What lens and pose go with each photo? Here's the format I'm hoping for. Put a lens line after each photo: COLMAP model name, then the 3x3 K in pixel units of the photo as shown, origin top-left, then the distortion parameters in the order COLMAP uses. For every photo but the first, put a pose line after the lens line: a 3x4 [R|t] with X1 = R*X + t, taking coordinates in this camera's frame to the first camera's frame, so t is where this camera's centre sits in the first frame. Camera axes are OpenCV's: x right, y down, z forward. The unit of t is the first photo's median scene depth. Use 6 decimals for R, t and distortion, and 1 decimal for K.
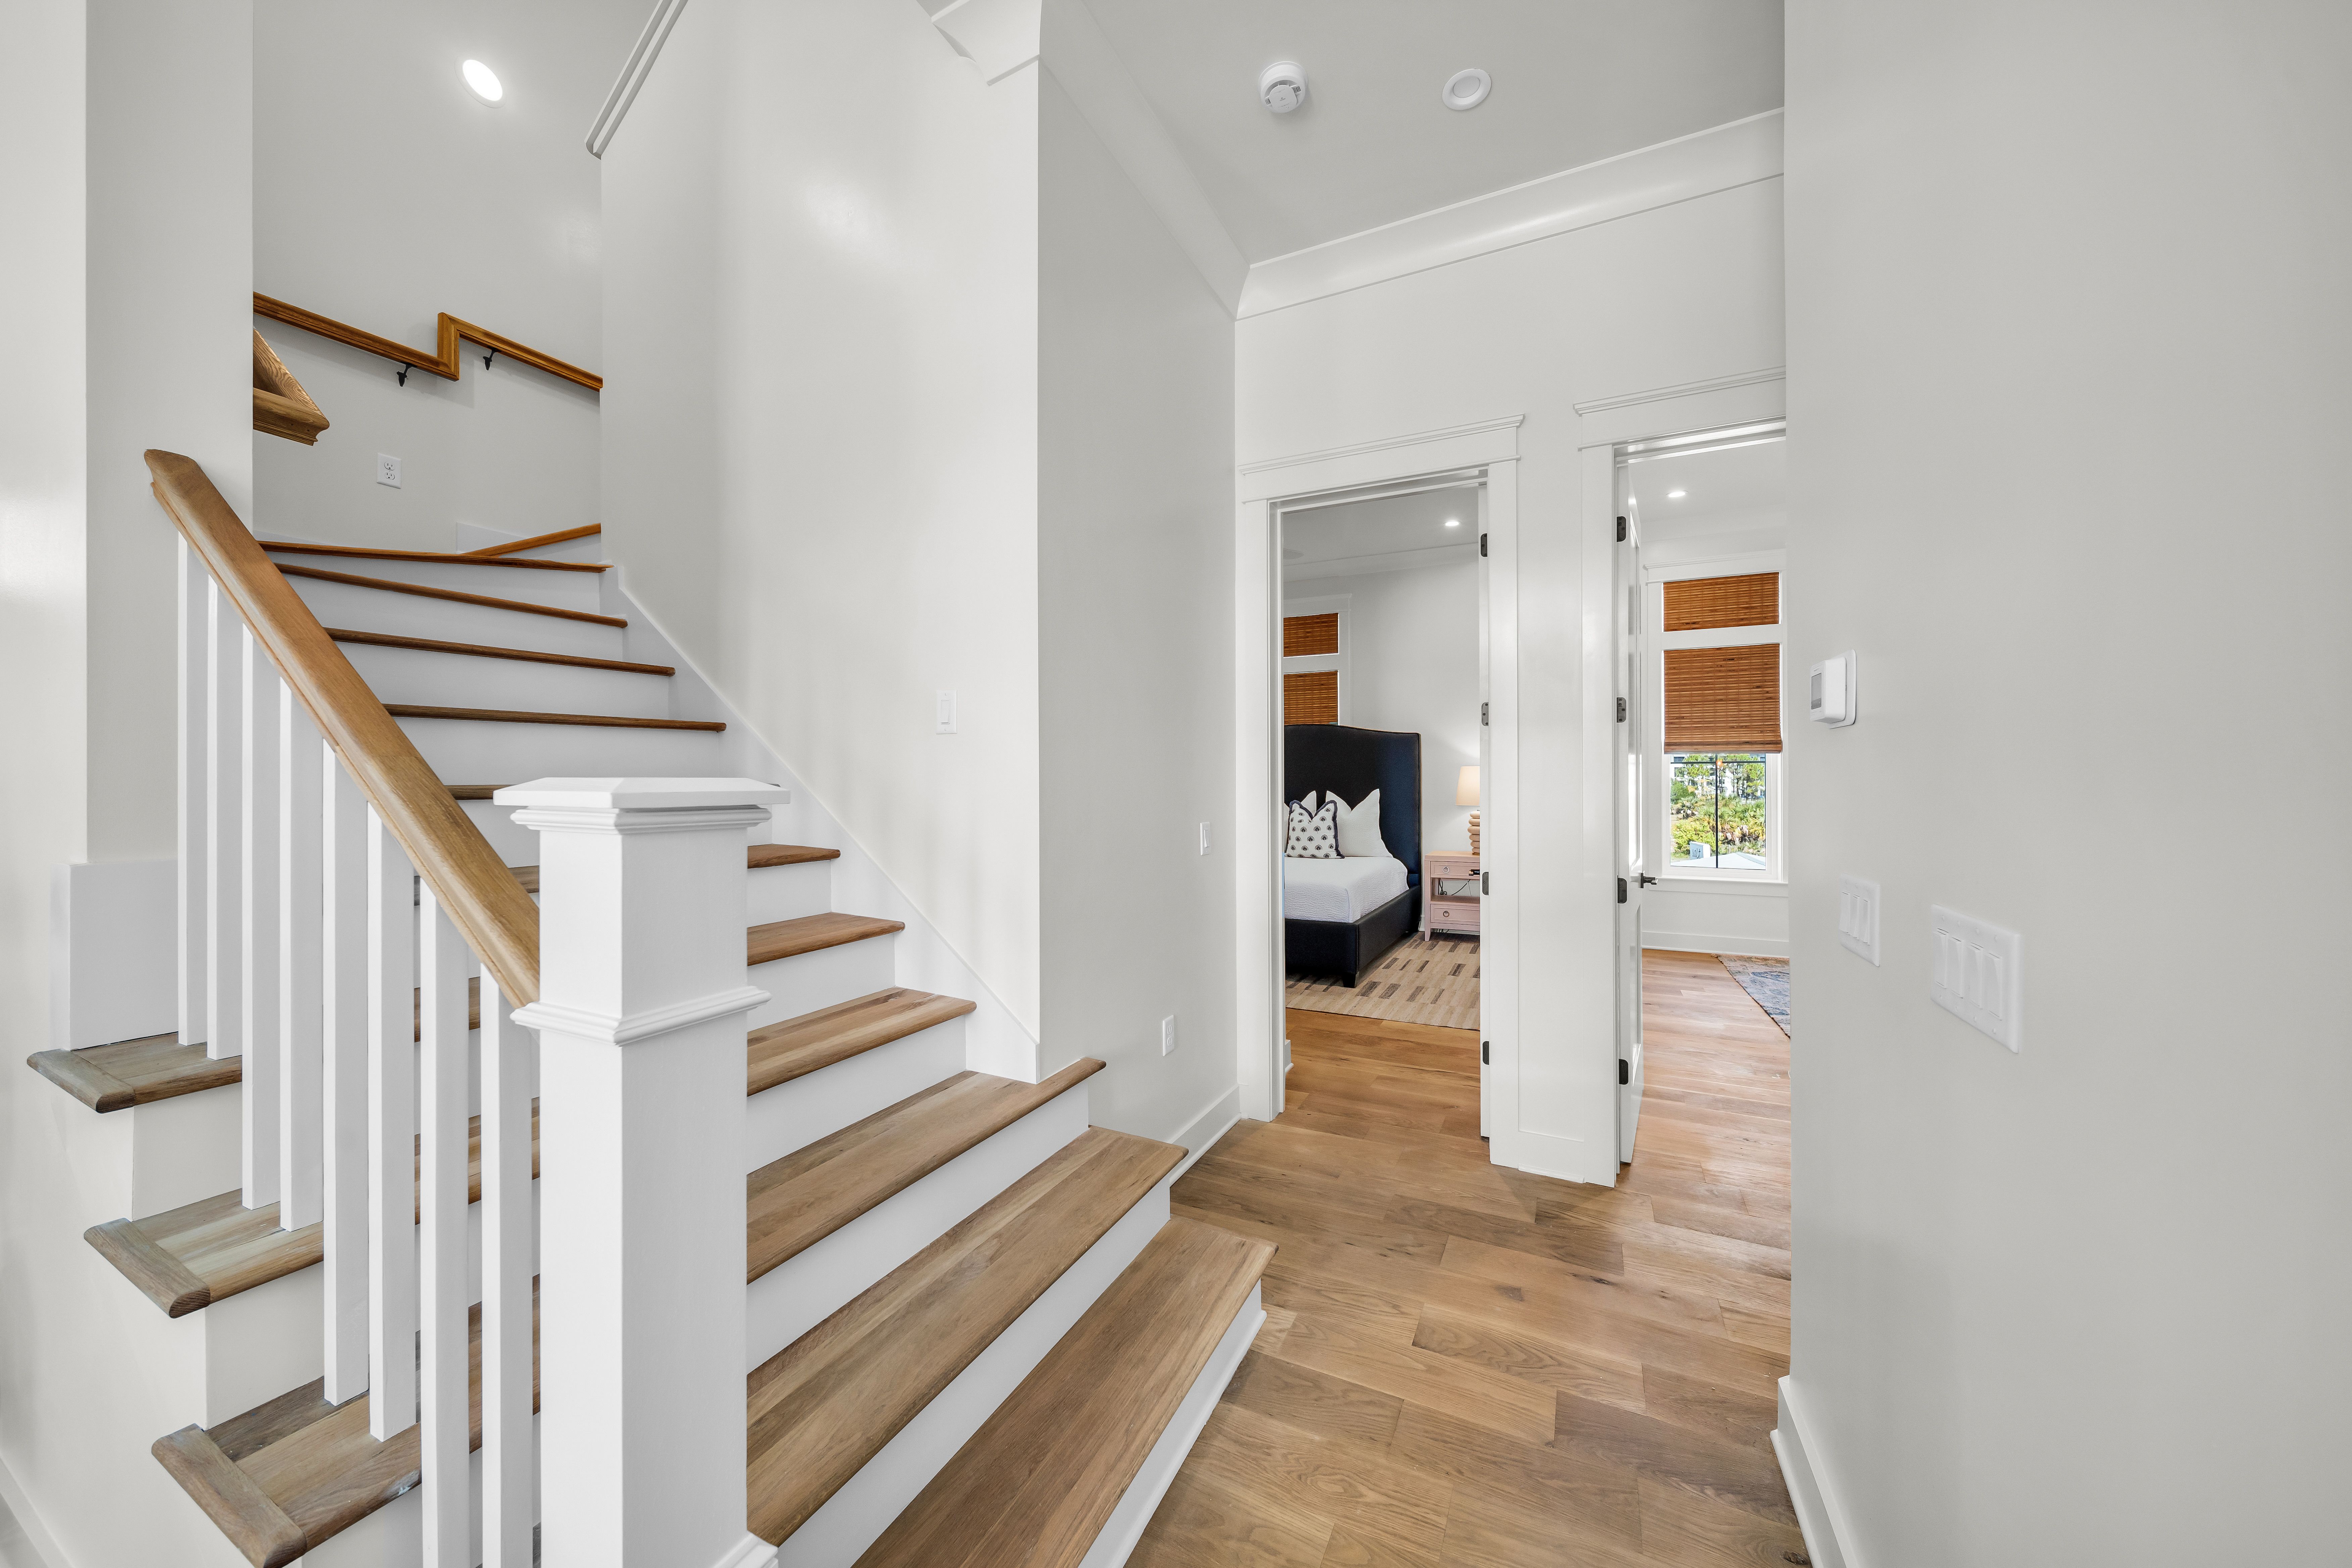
lens RADIAL K [[823.1, 0, 1190.5], [0, 823.1, 772.6], [0, 0, 1]] dist [-0.001569, -0.000640]
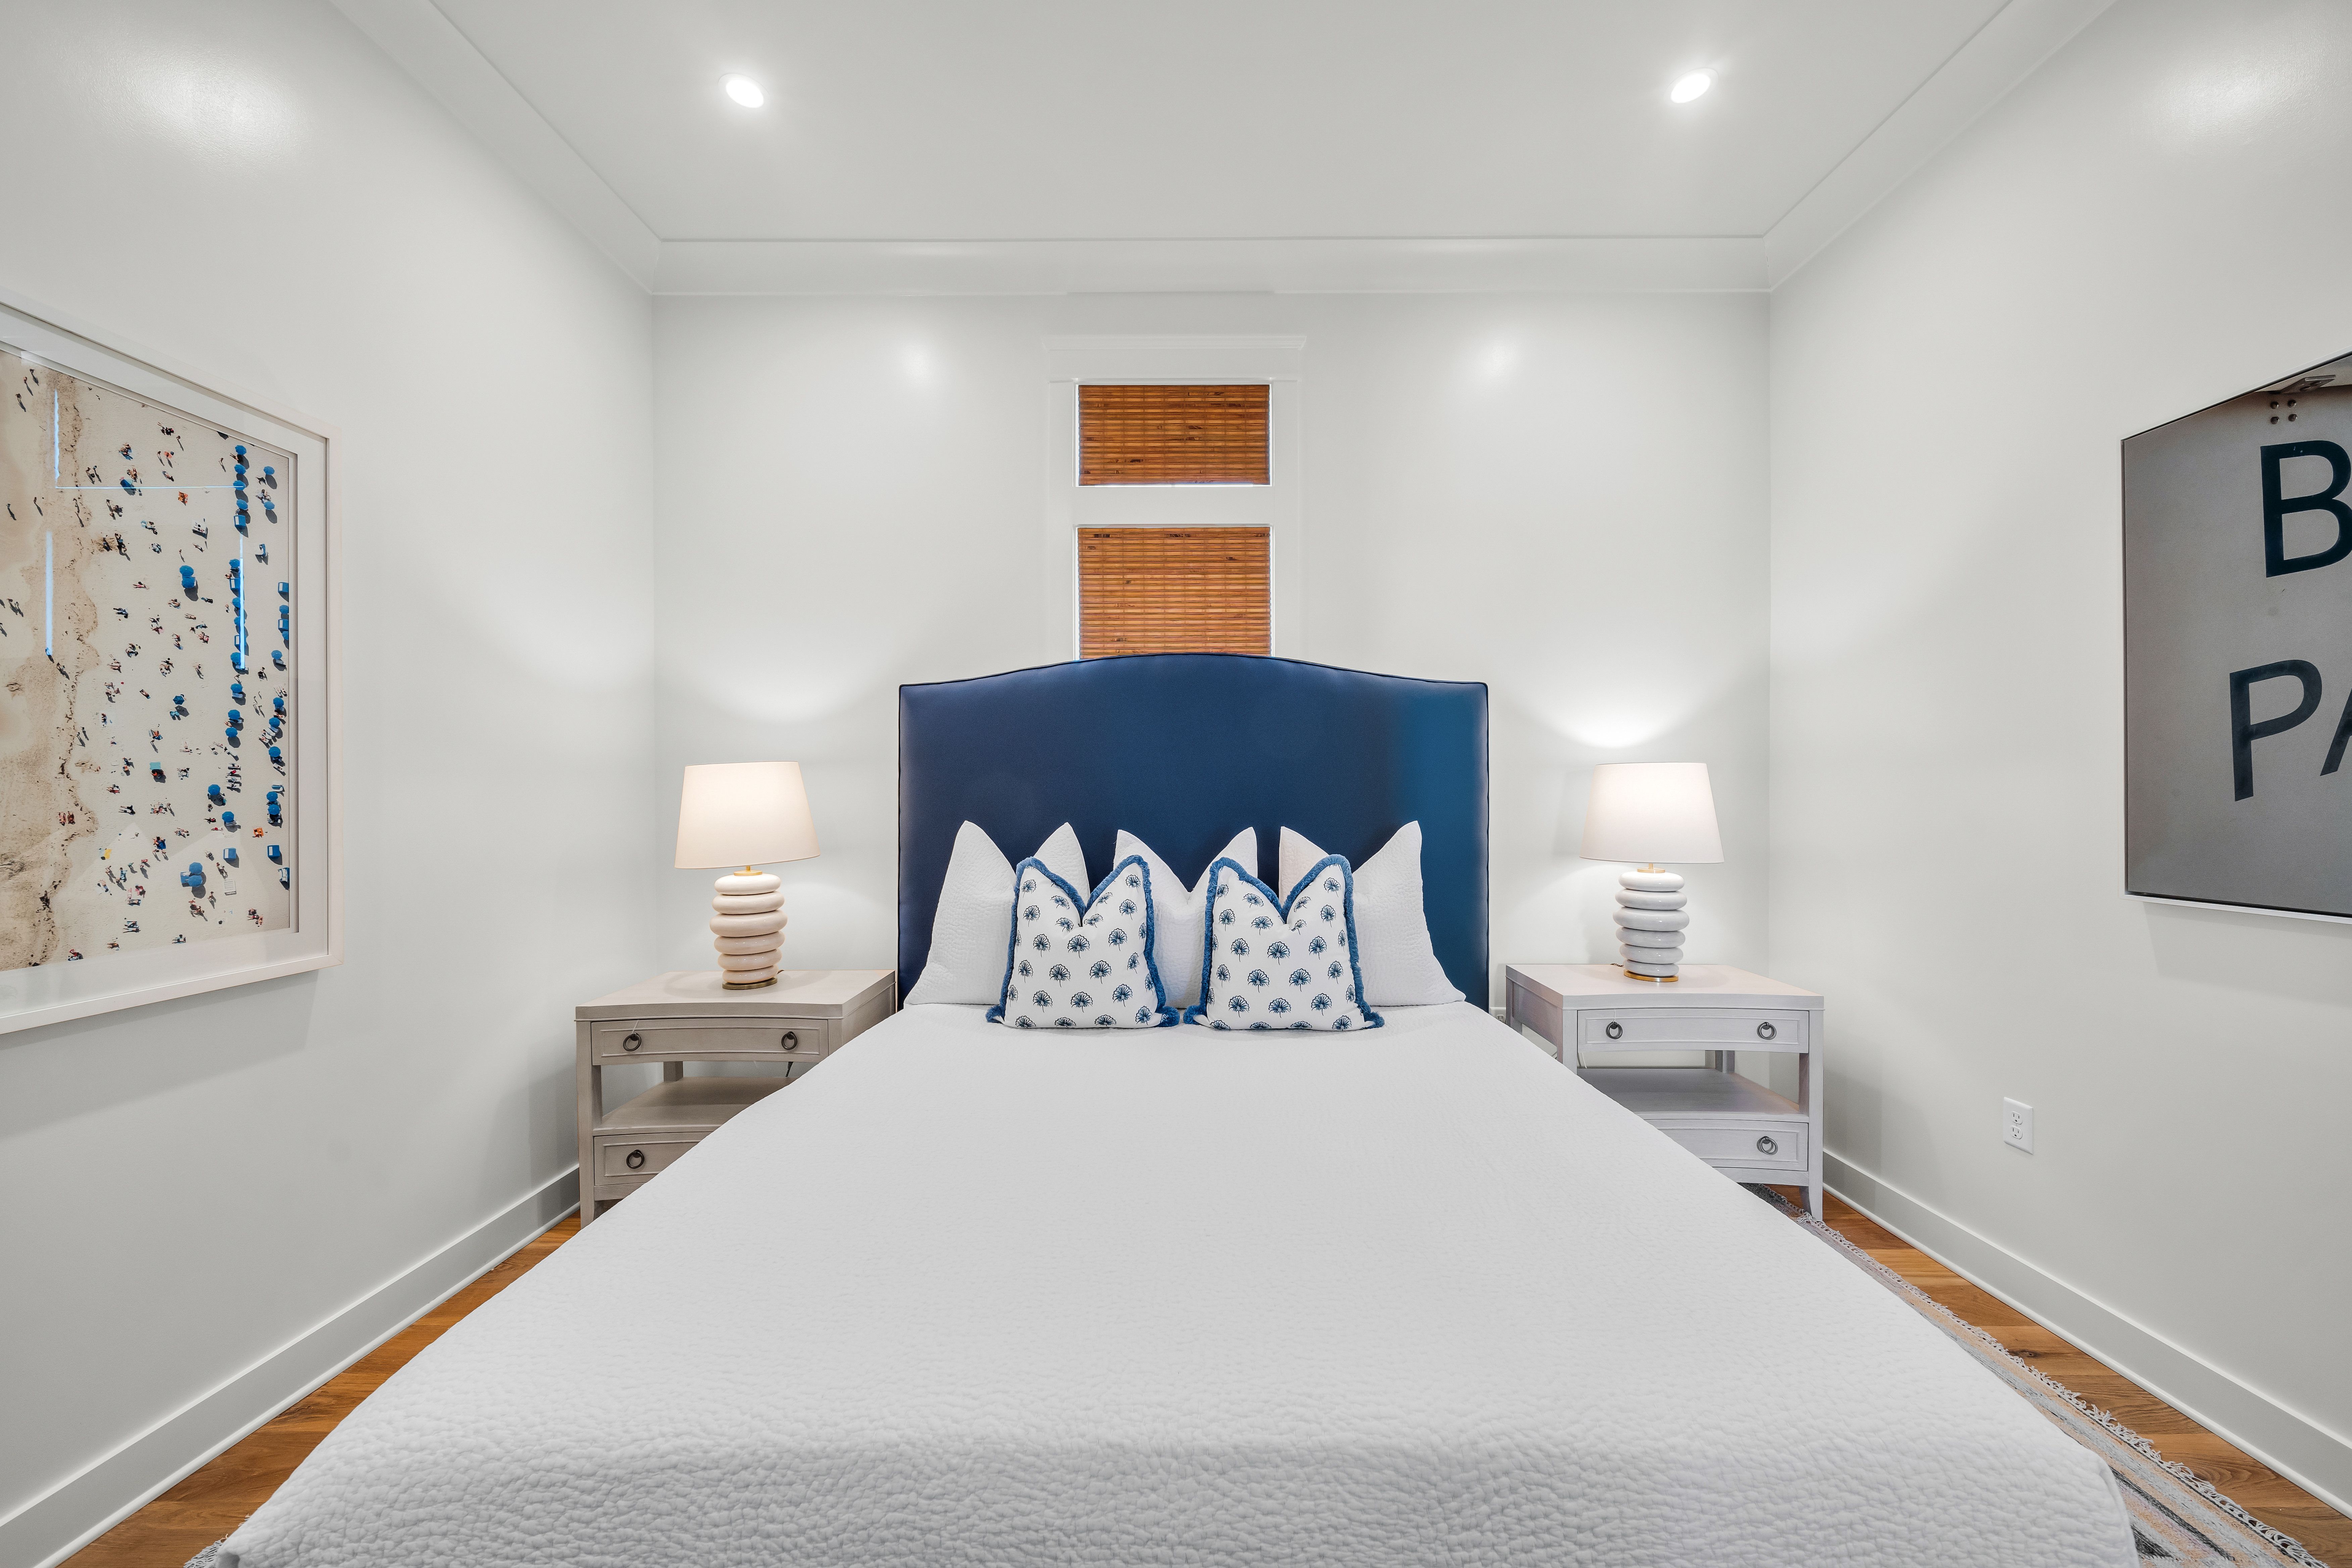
lens RADIAL K [[823.1, 0, 1174.7], [0, 823.1, 790.5], [0, 0, 1]] dist [-0.001569, -0.000640]
pose [[0.909262, -0.002191, 0.416218, -0.035057], [0.000331, 0.999990, 0.004542, 0.004259], [-0.416223, -0.003992, 0.909254, 0.715460]]
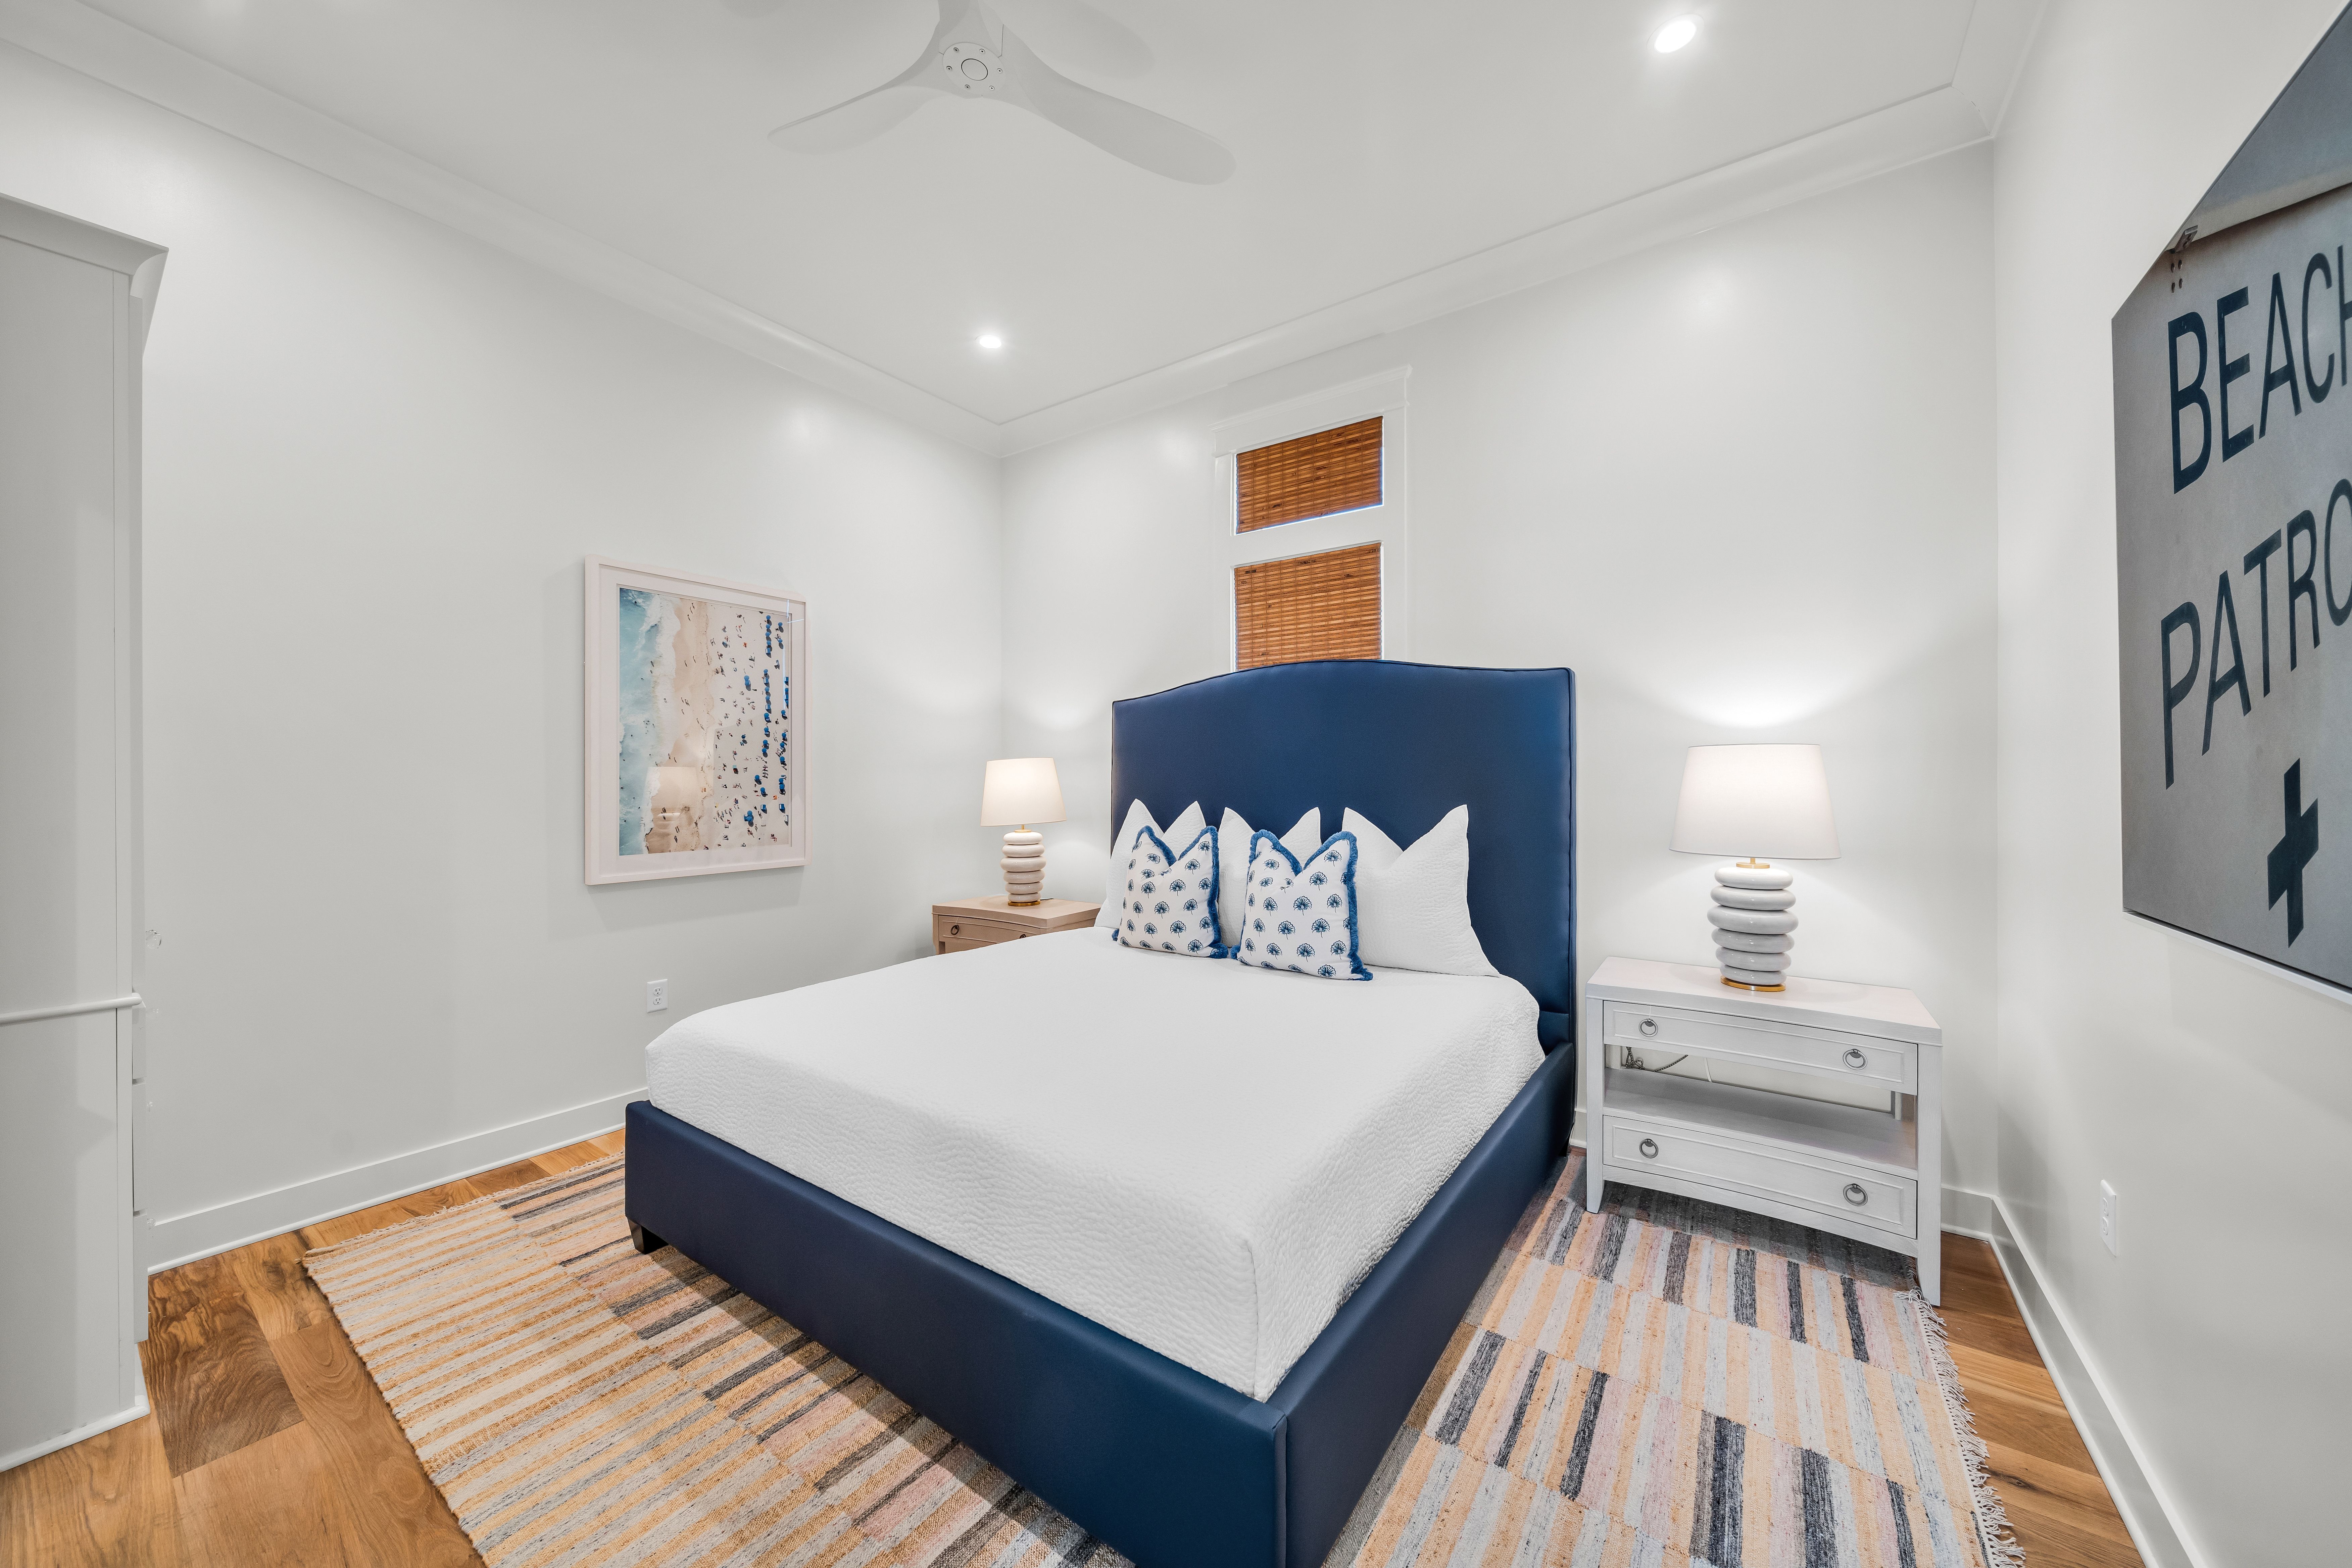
lens RADIAL K [[823.1, 0, 1186.6], [0, 823.1, 770.7], [0, 0, 1]] dist [-0.001569, -0.000640]
pose [[0.984688, -0.005257, -0.174244, 0.167096], [0.004734, 0.999983, -0.003417, 0.003969], [0.174259, 0.002540, 0.984697, 0.585774]]
